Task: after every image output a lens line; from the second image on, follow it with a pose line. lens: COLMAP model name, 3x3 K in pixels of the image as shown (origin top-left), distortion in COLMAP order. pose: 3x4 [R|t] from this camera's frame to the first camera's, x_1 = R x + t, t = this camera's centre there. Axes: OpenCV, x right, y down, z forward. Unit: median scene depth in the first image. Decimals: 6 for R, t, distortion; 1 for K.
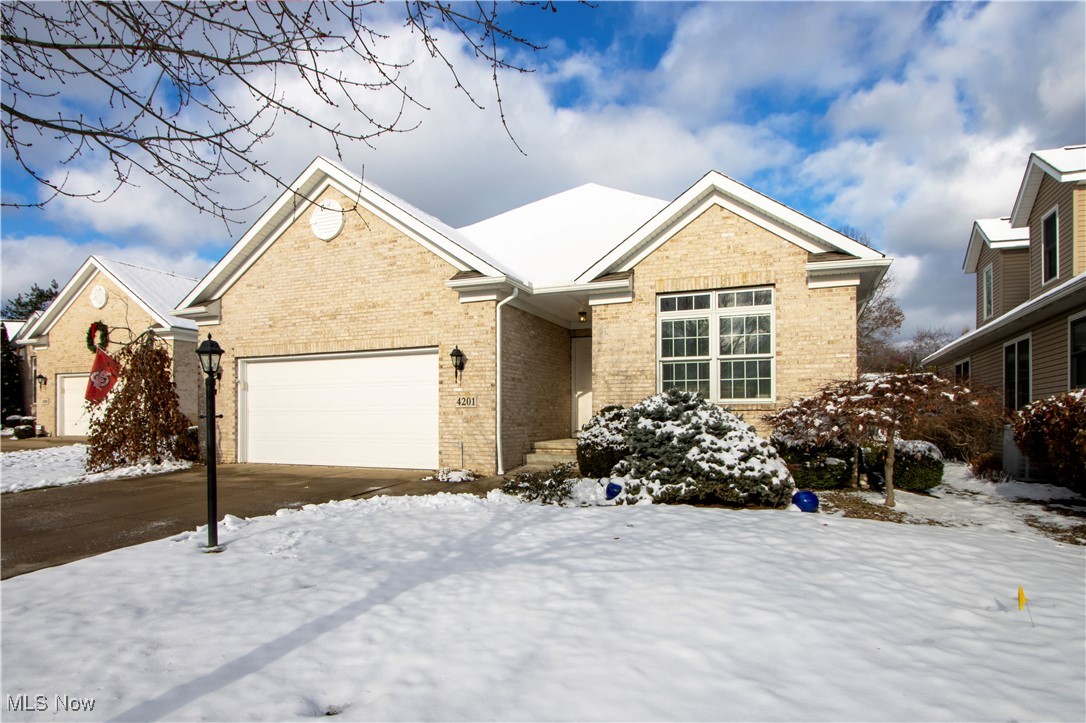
lens RADIAL K [[499.9, 0, 540.1], [0, 499.9, 361.7], [0, 0, 1]] dist [-0.013659, -0.000111]
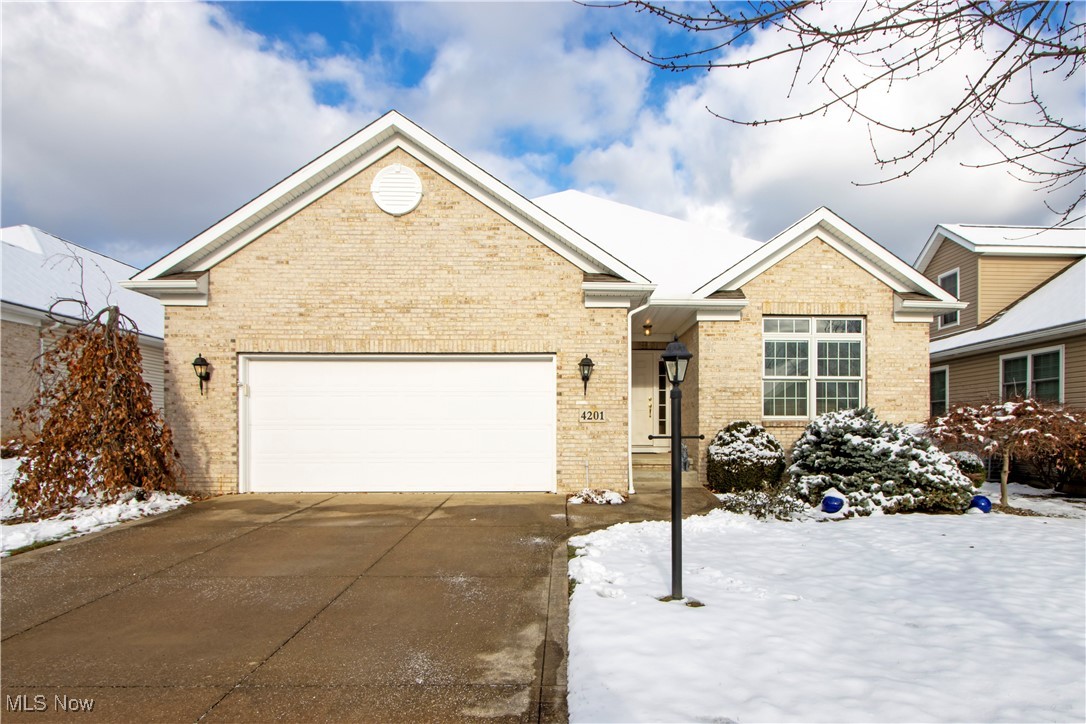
lens RADIAL K [[516.3, 0, 547.1], [0, 516.3, 378.1], [0, 0, 1]] dist [-0.012513, 0.000656]
pose [[0.936372, 0.035825, 0.349176, -0.556856], [-0.040720, 0.999148, 0.006686, 0.007696], [-0.348639, -0.020479, 0.937033, 0.140369]]
